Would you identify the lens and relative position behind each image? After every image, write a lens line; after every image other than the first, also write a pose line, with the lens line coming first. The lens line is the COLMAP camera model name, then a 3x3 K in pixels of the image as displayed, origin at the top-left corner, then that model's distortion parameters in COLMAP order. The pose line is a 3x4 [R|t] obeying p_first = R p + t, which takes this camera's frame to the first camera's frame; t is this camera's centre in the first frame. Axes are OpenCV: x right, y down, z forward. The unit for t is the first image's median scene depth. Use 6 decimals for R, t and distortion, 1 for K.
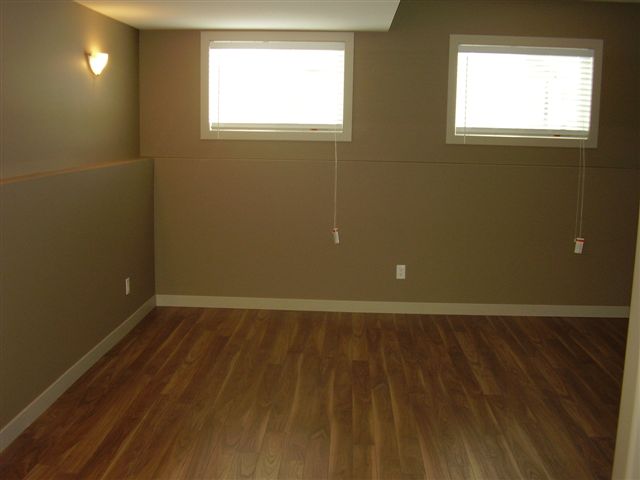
lens RADIAL K [[743.7, 0, 320.0], [0, 743.7, 240.0], [0, 0, 1]] dist [-0.129189, 0.054871]
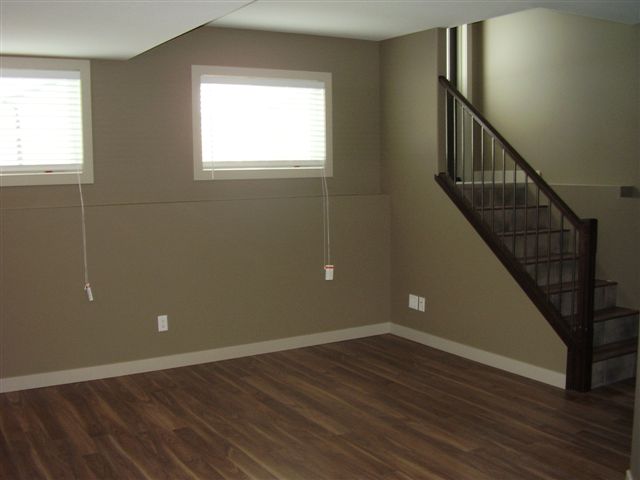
lens RADIAL K [[743.7, 0, 320.0], [0, 743.7, 240.0], [0, 0, 1]] dist [-0.129189, 0.054871]
pose [[0.834335, -0.087197, 0.544317, -0.226447], [0.112678, 0.993539, -0.013554, -0.025401], [-0.539619, 0.072641, 0.838770, 0.138917]]
